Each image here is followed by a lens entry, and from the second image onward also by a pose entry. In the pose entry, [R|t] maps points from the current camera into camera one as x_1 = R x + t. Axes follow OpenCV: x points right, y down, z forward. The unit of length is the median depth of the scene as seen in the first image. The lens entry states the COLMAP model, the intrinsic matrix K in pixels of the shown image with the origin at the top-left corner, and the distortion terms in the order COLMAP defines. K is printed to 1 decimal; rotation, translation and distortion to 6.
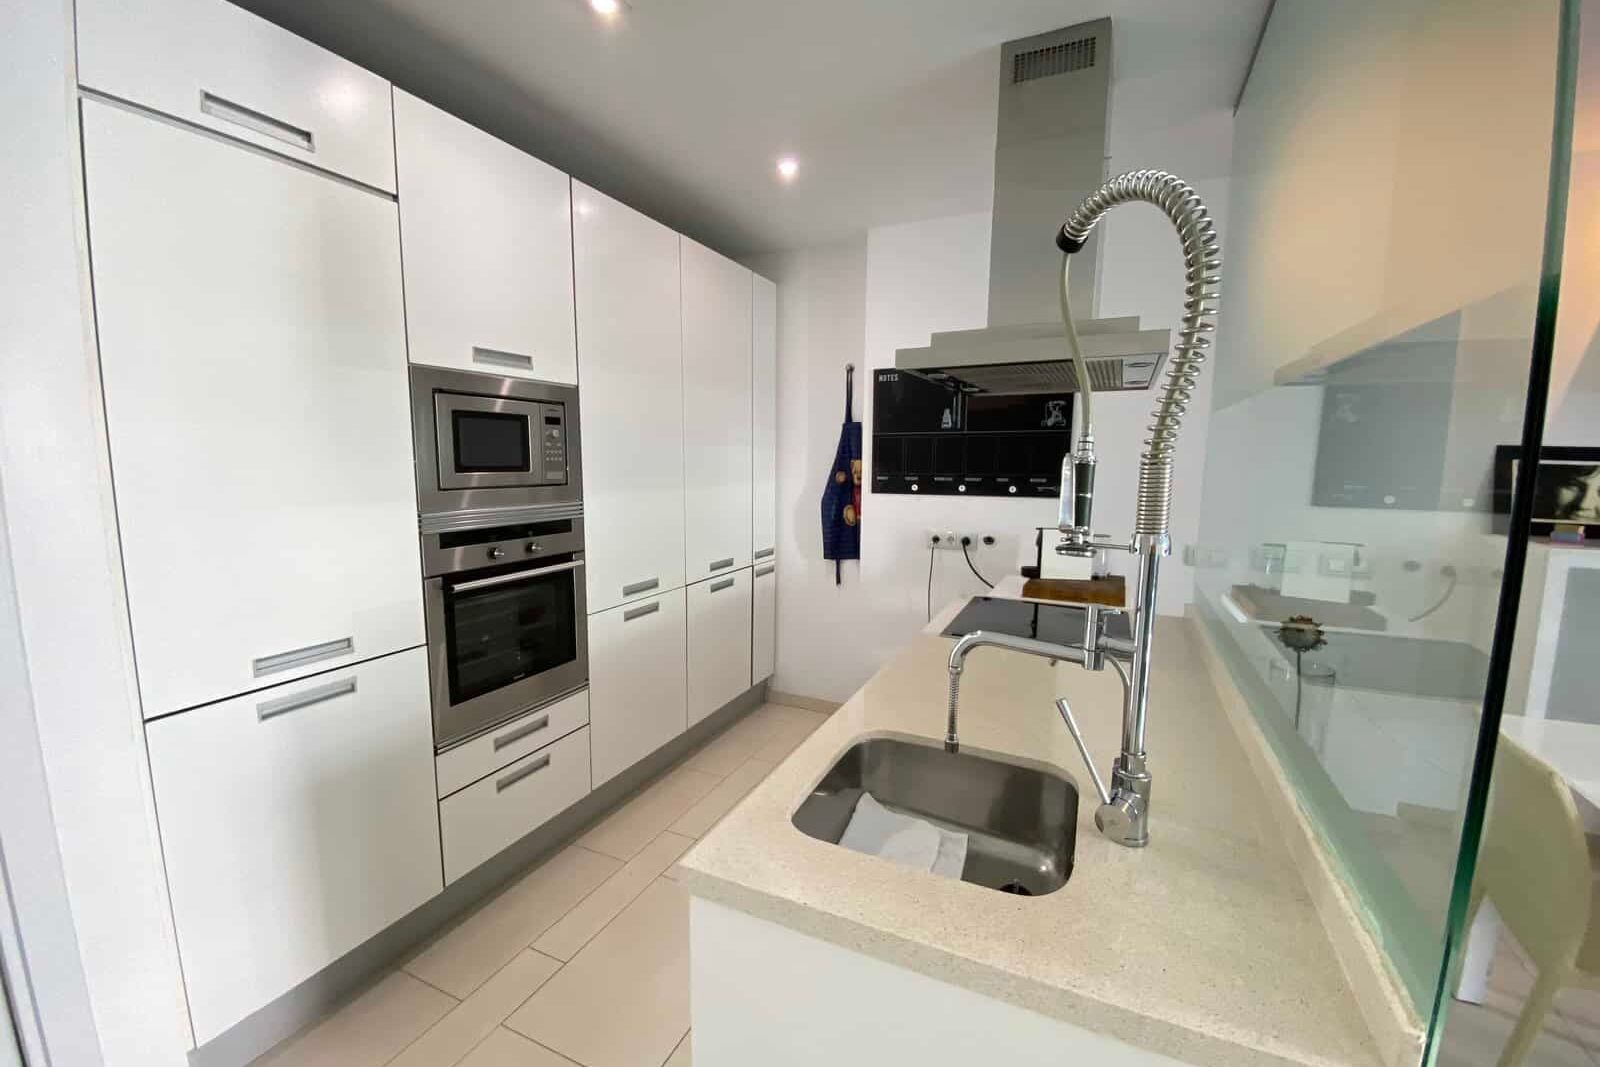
lens RADIAL K [[652.5, 0, 798.6], [0, 652.5, 546.4], [0, 0, 1]] dist [0.019404, -0.018937]
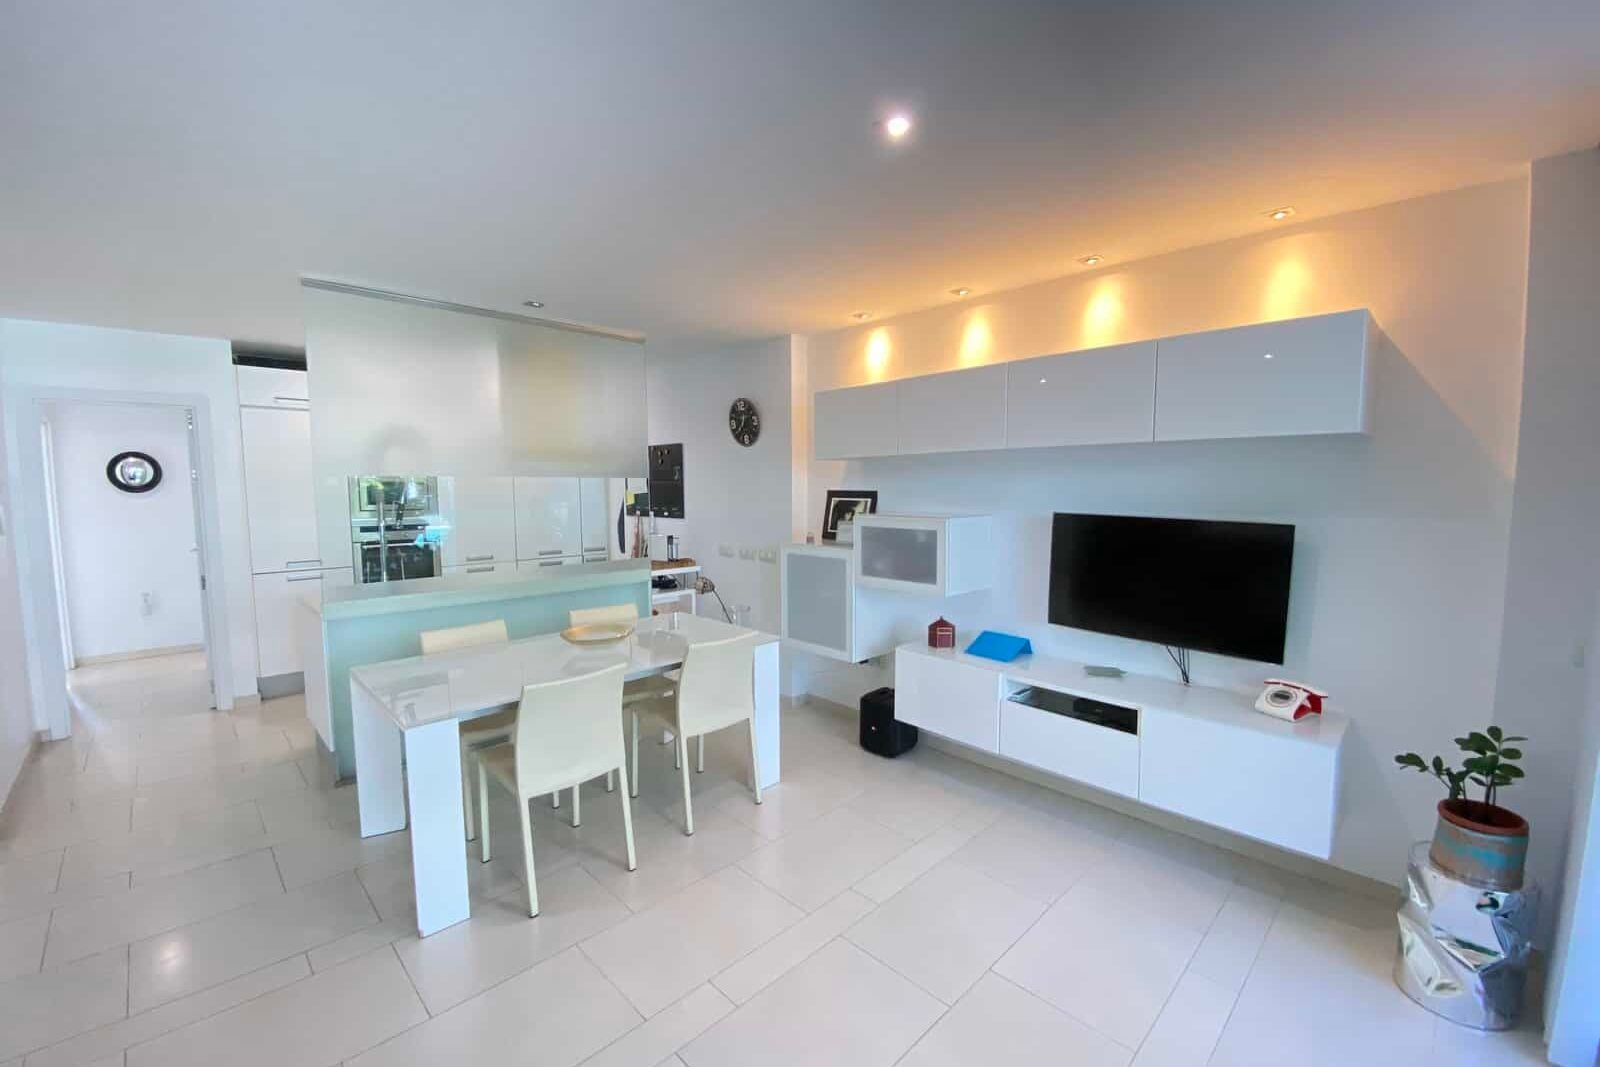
lens RADIAL K [[652.5, 0, 798.6], [0, 652.5, 546.4], [0, 0, 1]] dist [0.019404, -0.018937]
pose [[0.933048, 0.023311, -0.358995, 1.747365], [-0.039465, 0.998508, -0.037736, 0.074990], [0.357580, 0.049378, 0.932576, -0.734466]]
